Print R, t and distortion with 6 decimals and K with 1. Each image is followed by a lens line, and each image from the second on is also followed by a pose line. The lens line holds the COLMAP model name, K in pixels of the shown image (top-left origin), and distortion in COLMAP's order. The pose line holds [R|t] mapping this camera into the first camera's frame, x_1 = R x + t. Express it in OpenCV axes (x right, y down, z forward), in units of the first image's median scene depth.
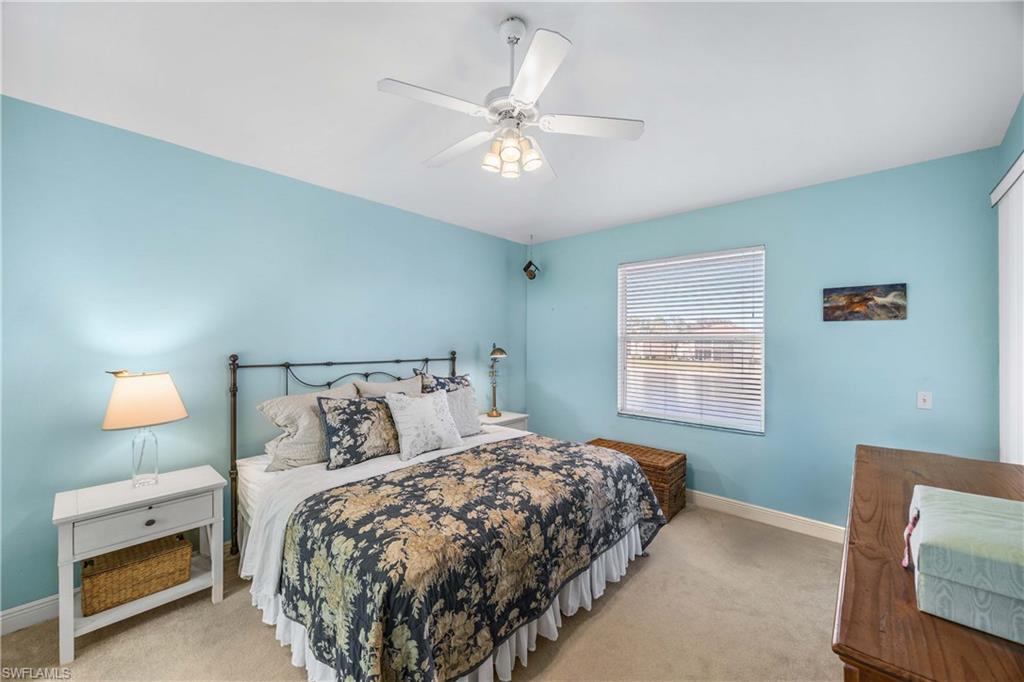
lens RADIAL K [[391.2, 0, 512.0], [0, 391.2, 341.0], [0, 0, 1]] dist [-0.003965, -0.000006]
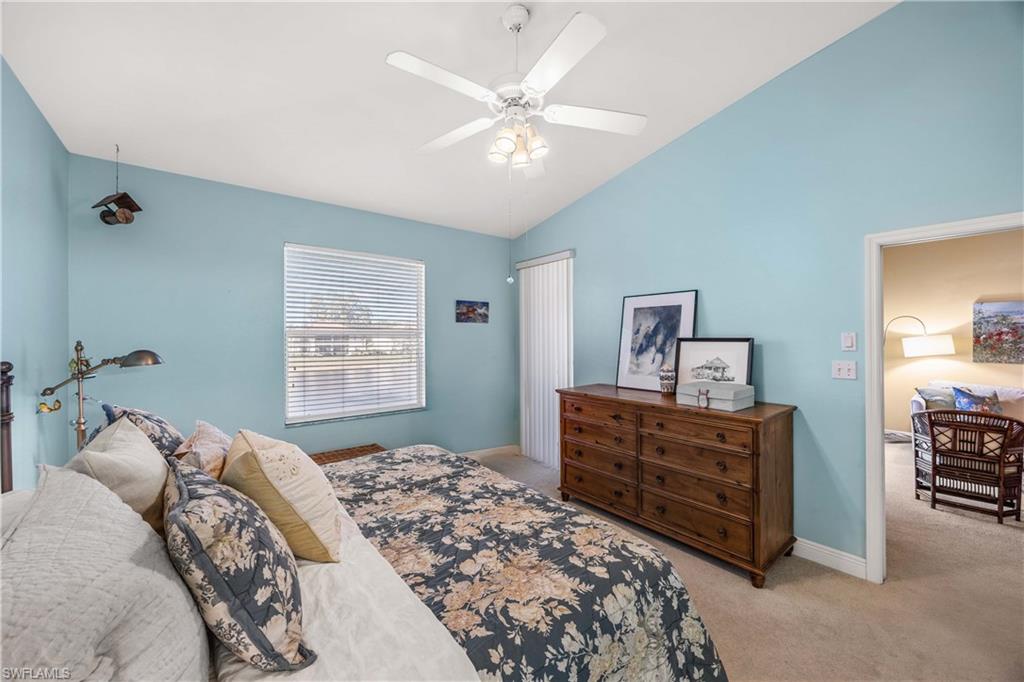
lens RADIAL K [[391.2, 0, 512.0], [0, 391.2, 341.0], [0, 0, 1]] dist [-0.003965, -0.000006]
pose [[0.151244, -0.013958, 0.988398, -0.788062], [0.004380, 0.999900, 0.013450, 0.002049], [-0.988487, 0.002295, 0.151290, 0.708034]]
